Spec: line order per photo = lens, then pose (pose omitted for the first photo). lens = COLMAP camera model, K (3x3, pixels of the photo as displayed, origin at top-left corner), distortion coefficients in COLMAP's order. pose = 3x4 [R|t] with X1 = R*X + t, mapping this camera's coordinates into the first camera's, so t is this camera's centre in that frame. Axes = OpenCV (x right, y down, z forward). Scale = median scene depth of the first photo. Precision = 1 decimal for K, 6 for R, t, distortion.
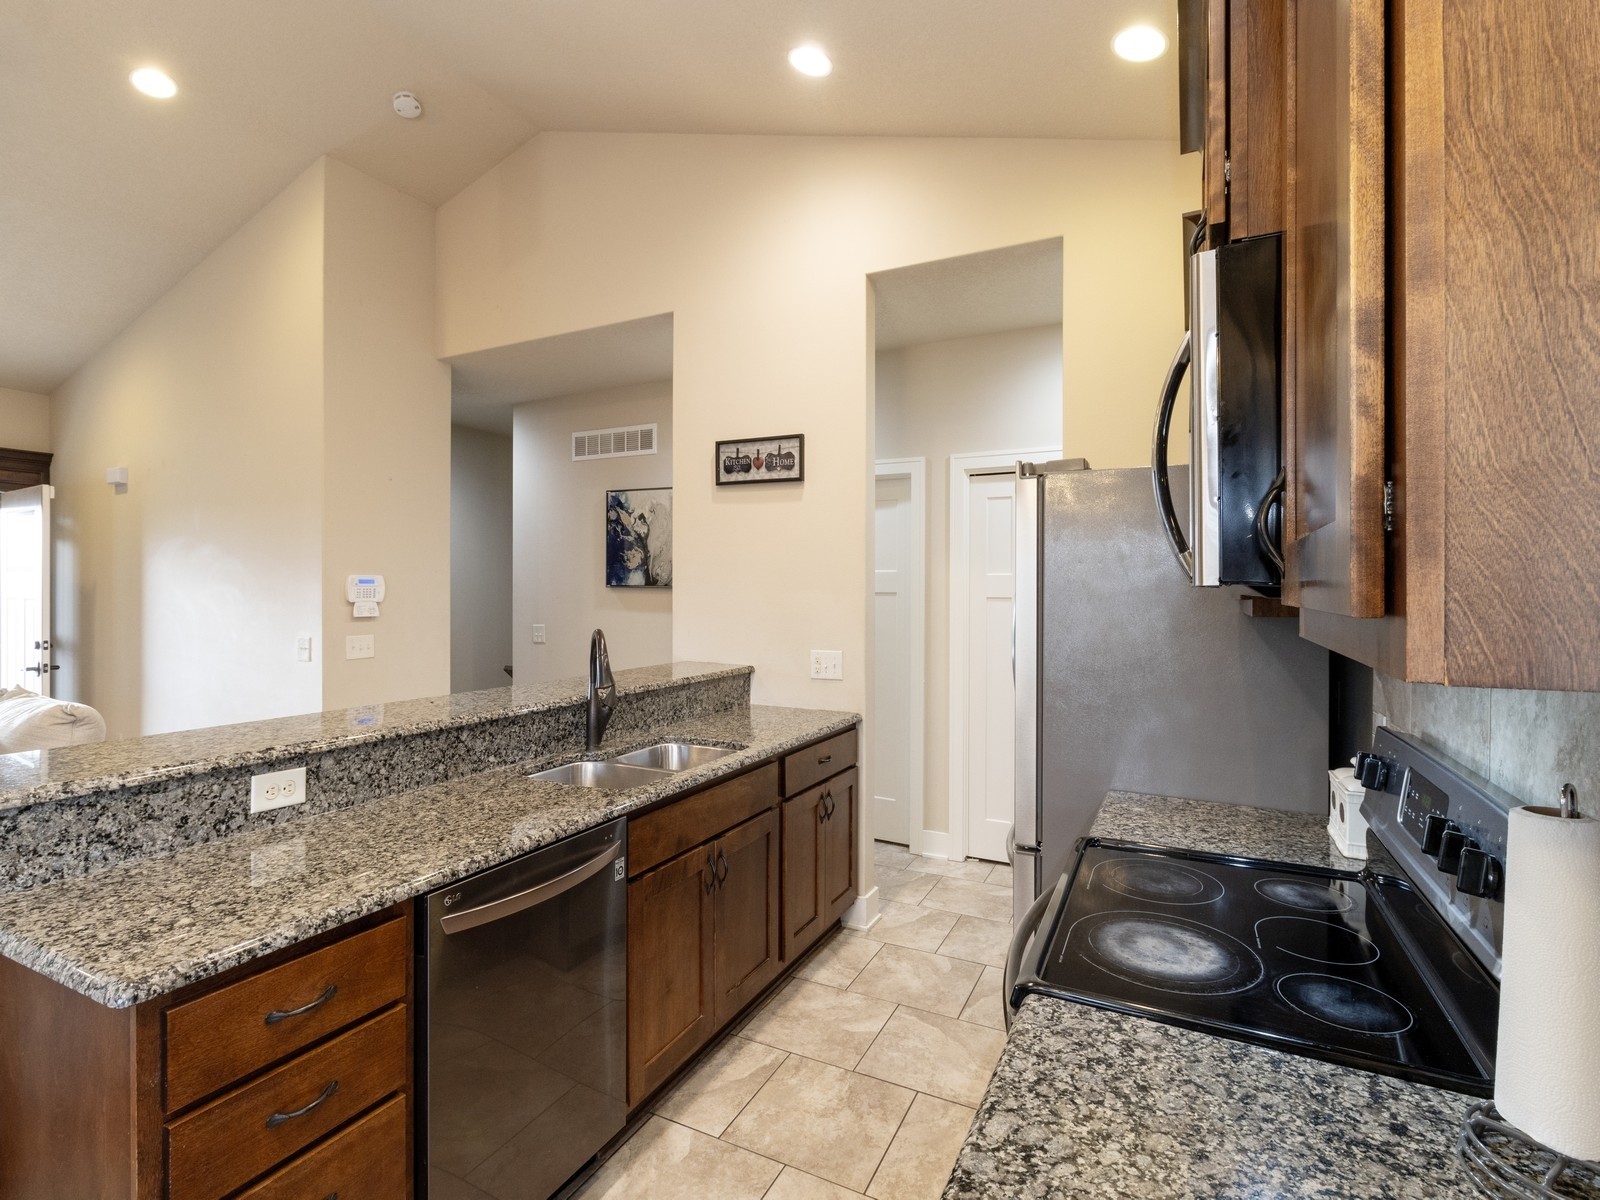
lens RADIAL K [[750.6, 0, 804.4], [0, 750.6, 596.1], [0, 0, 1]] dist [-0.006332, -0.000822]
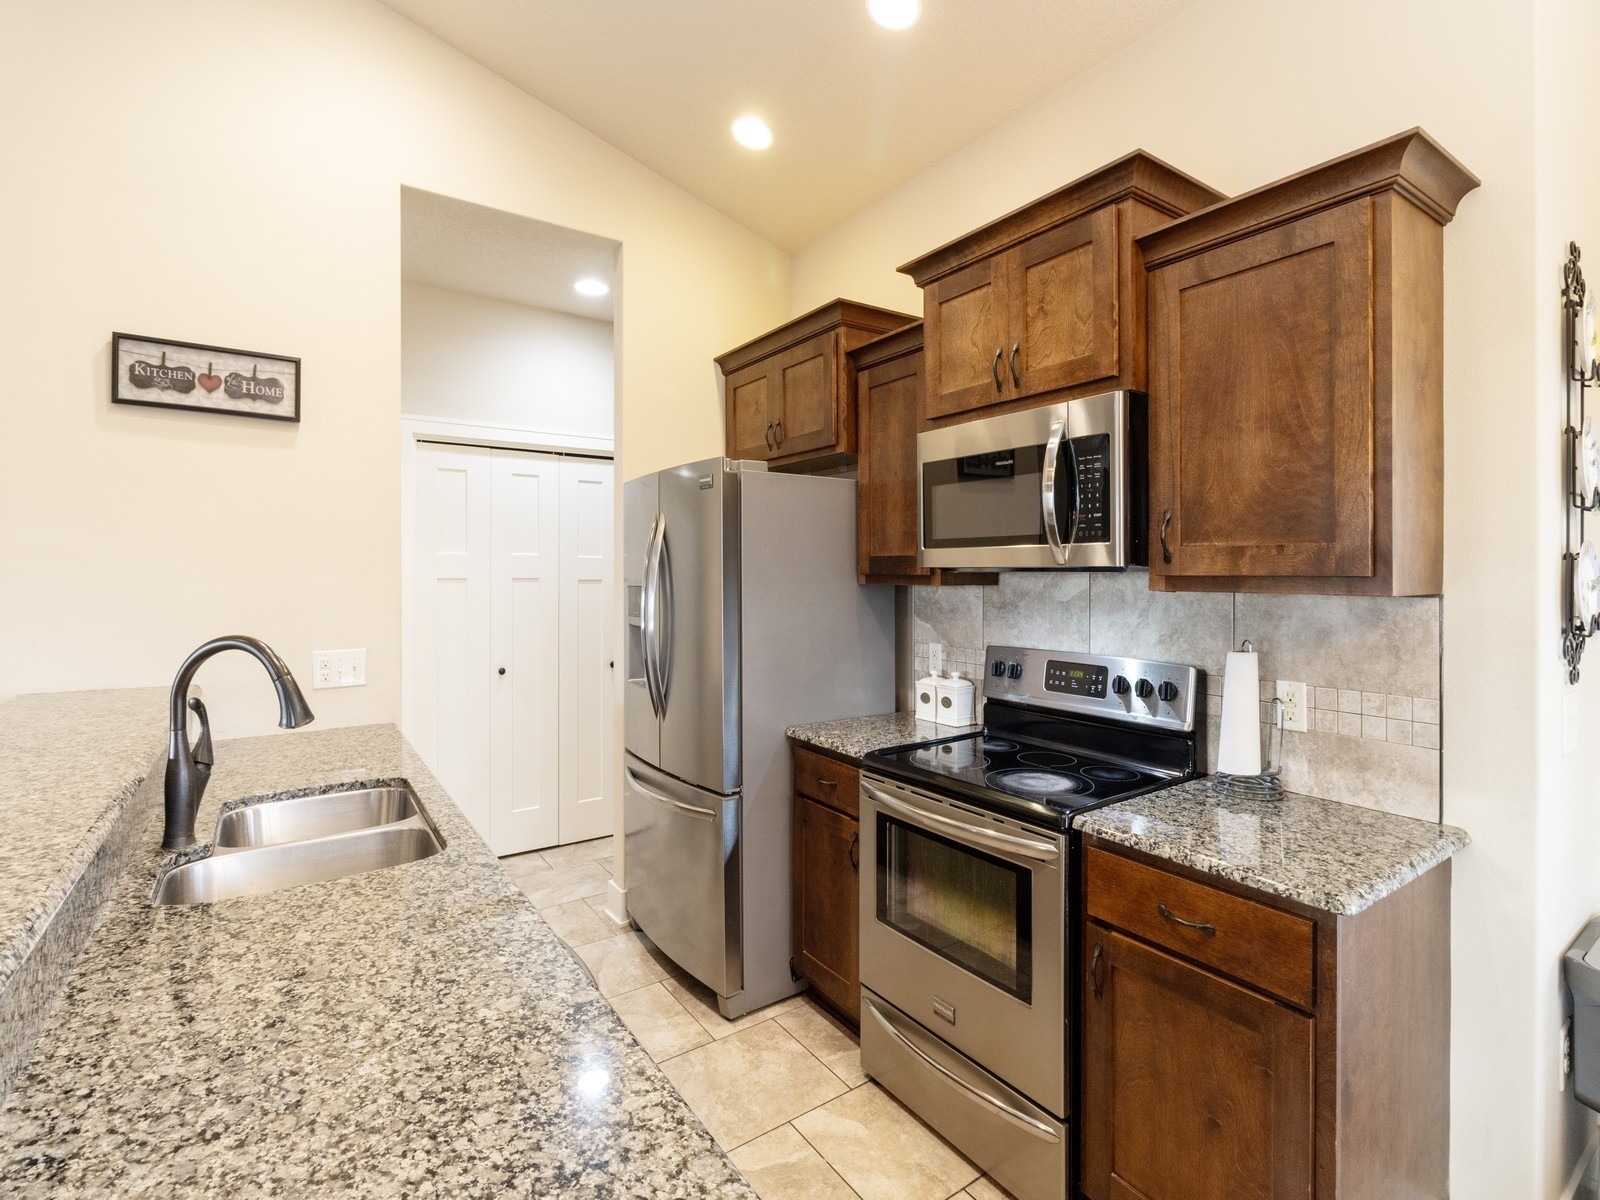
lens RADIAL K [[756.1, 0, 806.3], [0, 756.1, 573.5], [0, 0, 1]] dist [-0.007874, -0.000601]
pose [[0.474057, -0.004817, 0.880481, -0.416616], [0.007738, 0.999969, 0.001305, -0.002318], [-0.880460, 0.006195, 0.474080, 0.213252]]
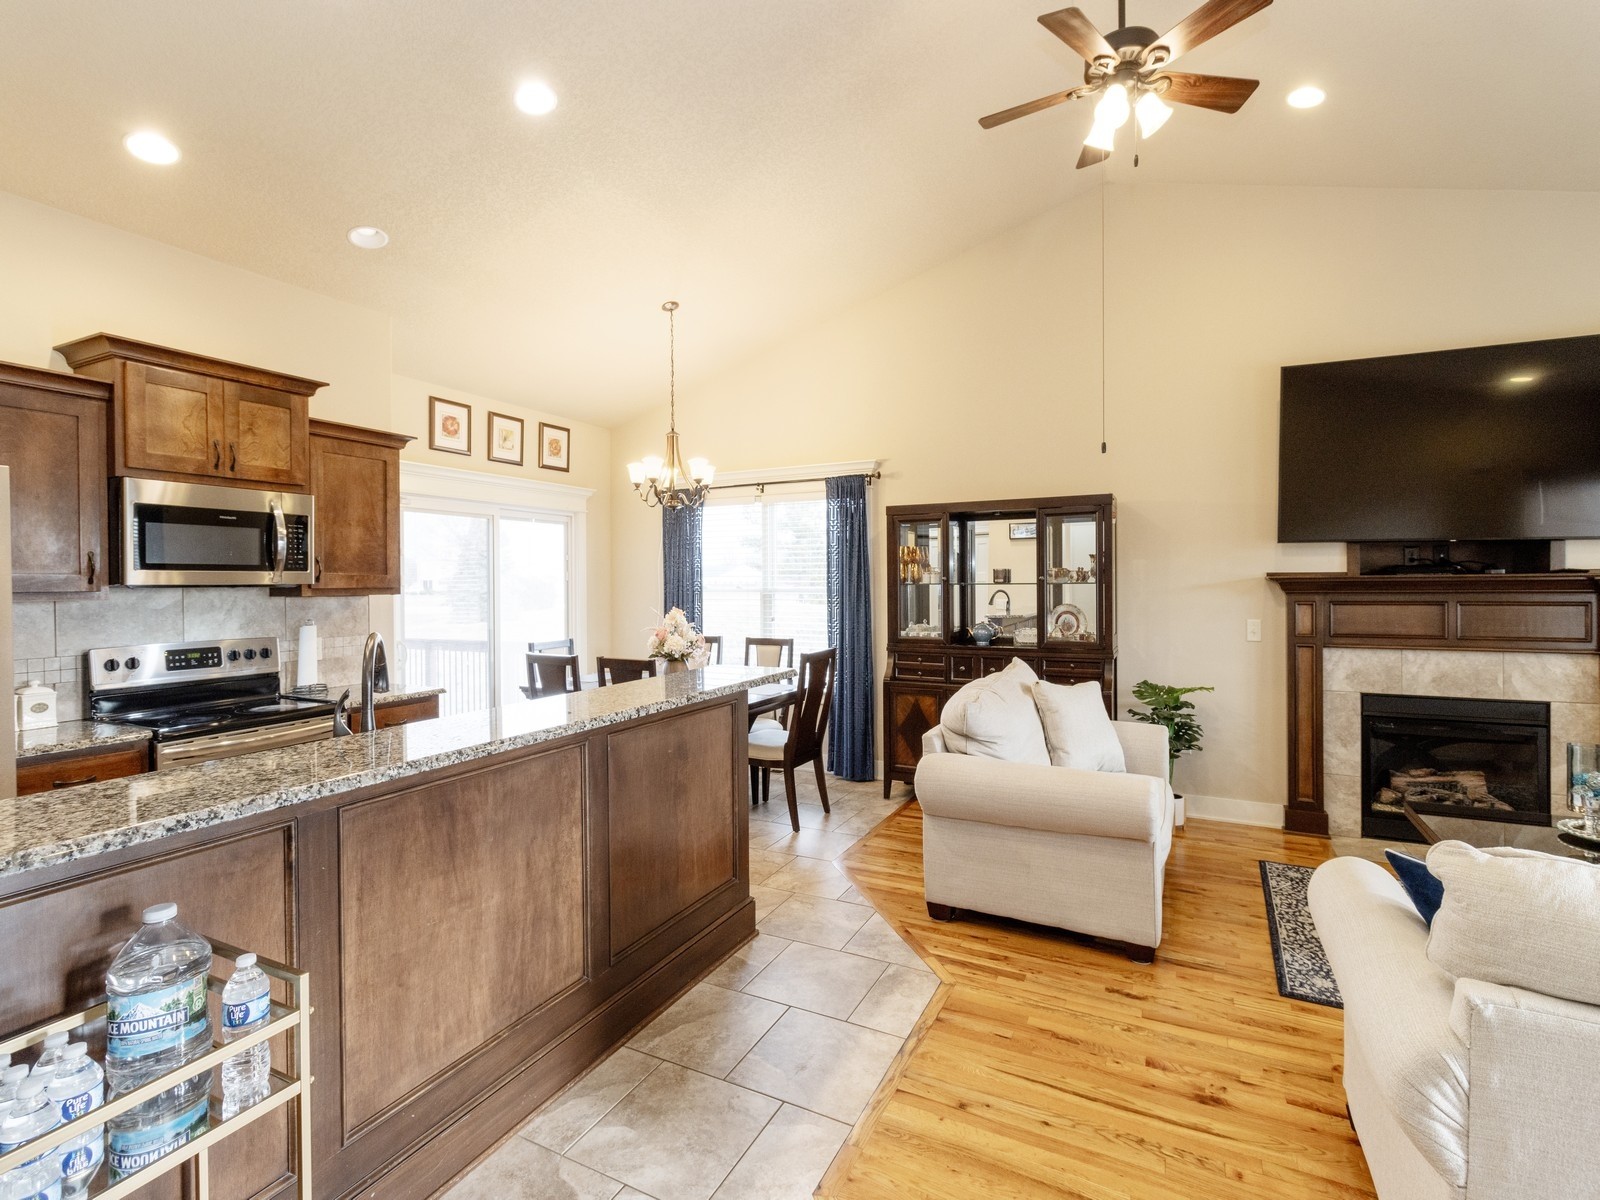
lens RADIAL K [[738.7, 0, 804.0], [0, 738.7, 597.9], [0, 0, 1]] dist [0.001111, 0.000187]
pose [[-0.999940, 0.004636, 0.009905, -0.538144], [0.004921, 0.999570, 0.028921, -0.011718], [-0.009767, 0.028968, -0.999533, 1.284037]]
